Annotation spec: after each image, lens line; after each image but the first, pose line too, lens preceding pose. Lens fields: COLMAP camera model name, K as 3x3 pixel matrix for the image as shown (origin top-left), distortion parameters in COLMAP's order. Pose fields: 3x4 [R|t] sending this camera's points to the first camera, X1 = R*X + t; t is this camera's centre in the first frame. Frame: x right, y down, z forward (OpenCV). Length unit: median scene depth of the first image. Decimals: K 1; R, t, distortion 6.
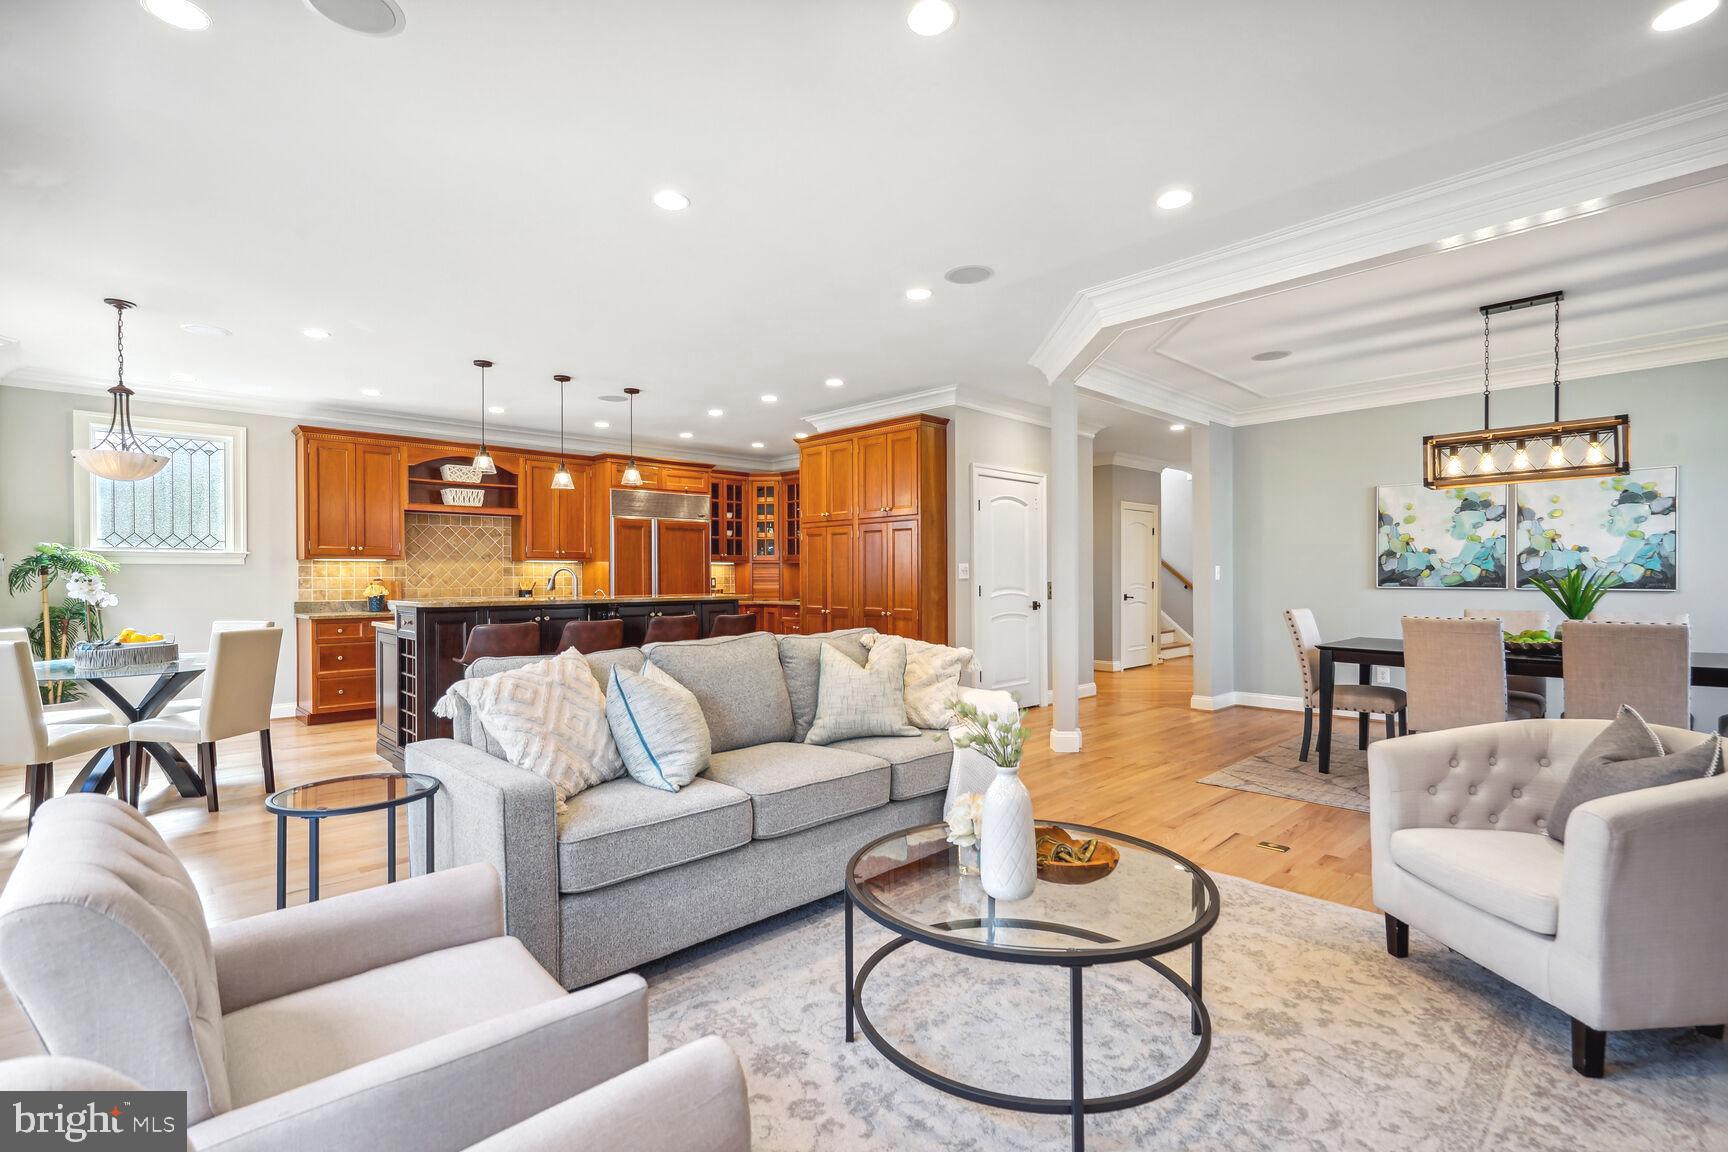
lens RADIAL K [[798.6, 0, 859.3], [0, 798.6, 580.3], [0, 0, 1]] dist [0.001618, 0.000686]
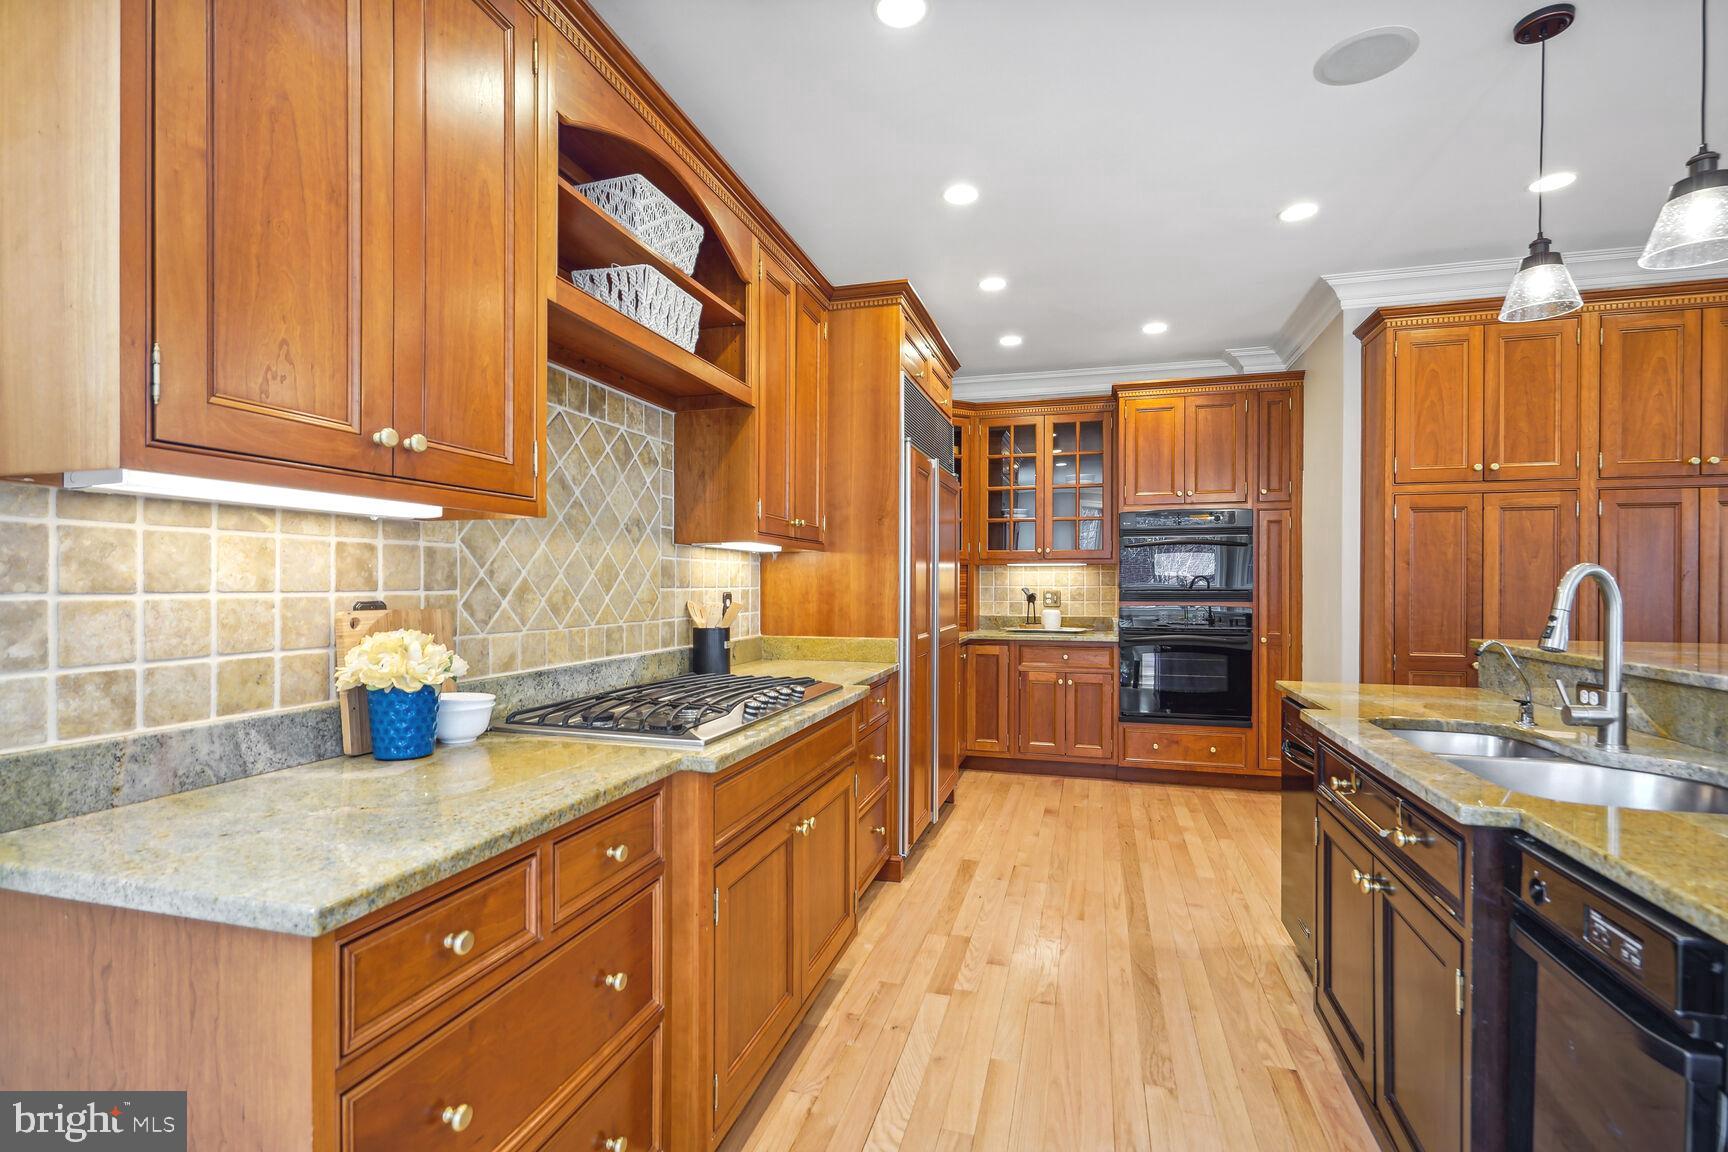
lens RADIAL K [[798.6, 0, 854.3], [0, 798.6, 586.6], [0, 0, 1]] dist [0.001618, 0.000686]
pose [[0.872863, 0.006823, 0.487919, -0.569685], [-0.006687, 0.999976, -0.002021, -0.005785], [-0.487920, -0.001499, 0.872887, 0.714403]]
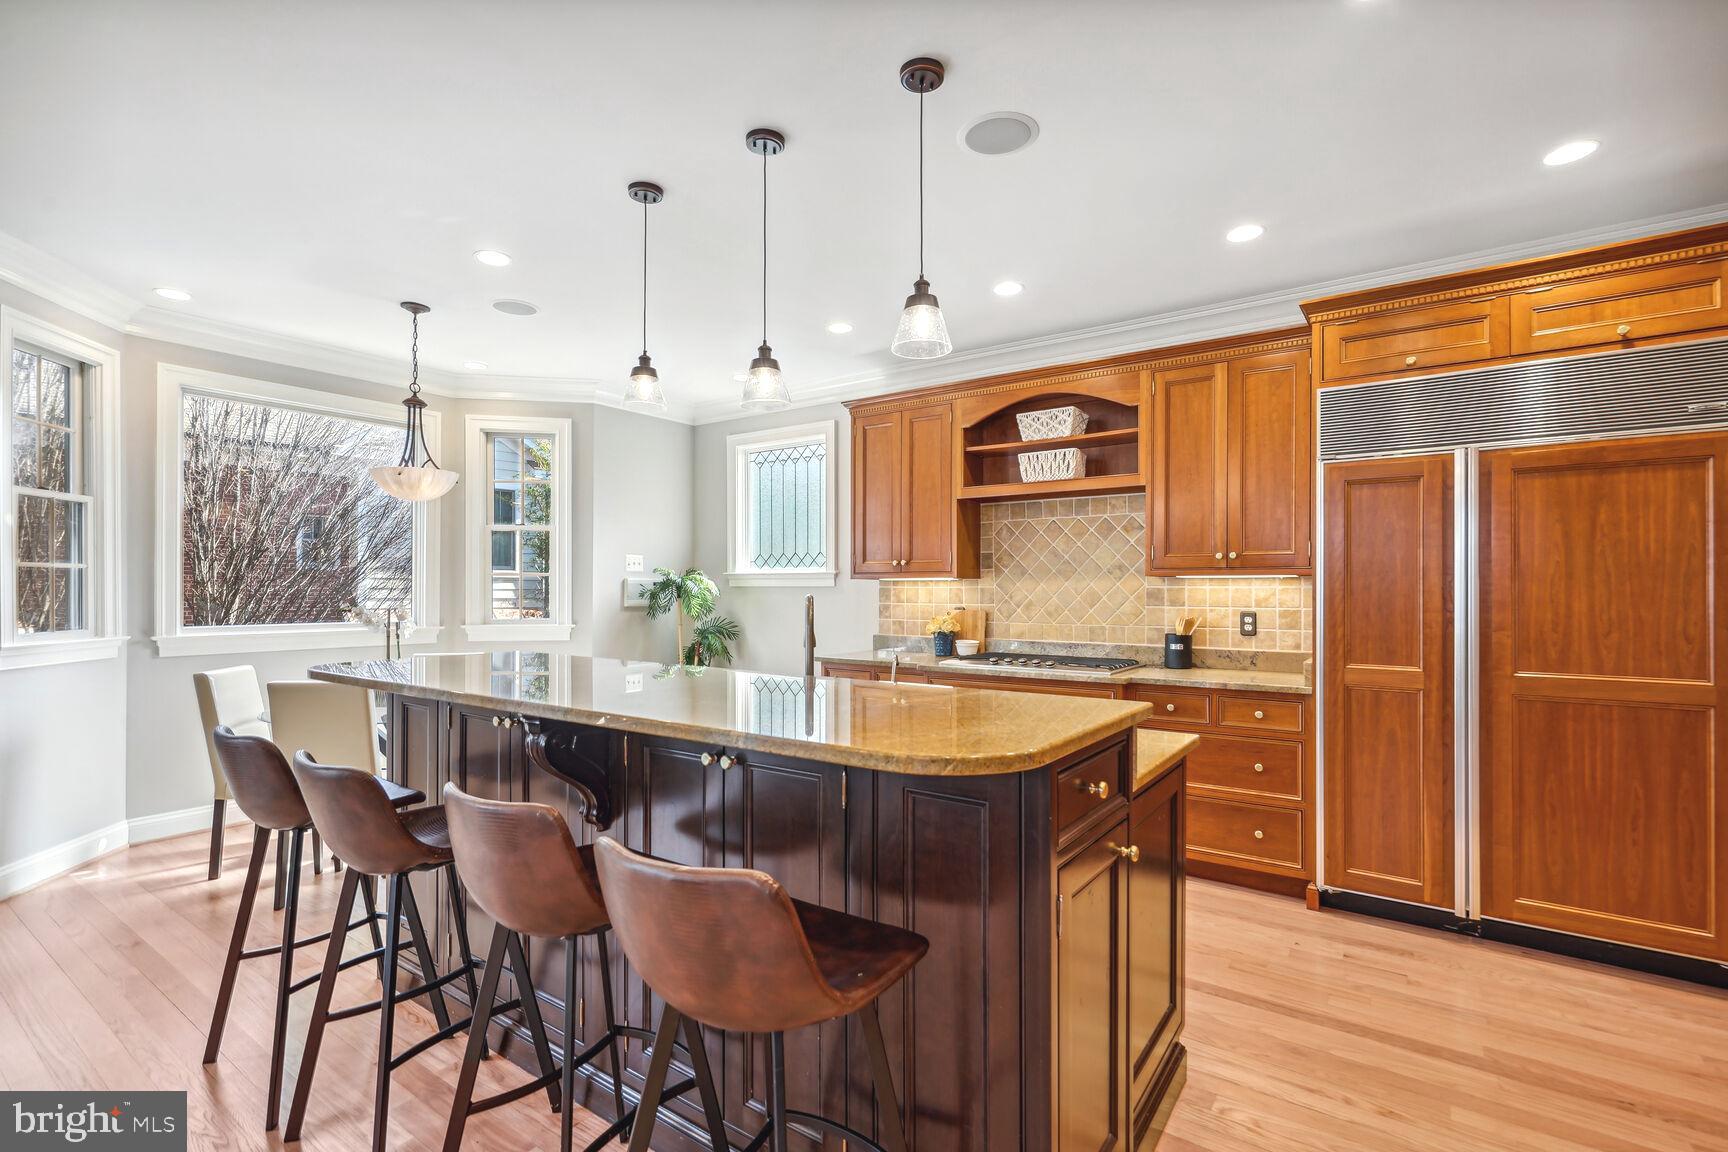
lens RADIAL K [[798.6, 0, 856.1], [0, 798.6, 584.1], [0, 0, 1]] dist [0.001618, 0.000686]
pose [[0.177574, 0.001937, -0.984106, 0.037785], [-0.004291, 0.999990, 0.001194, -0.020214], [0.984098, 0.004011, 0.177580, 0.763616]]
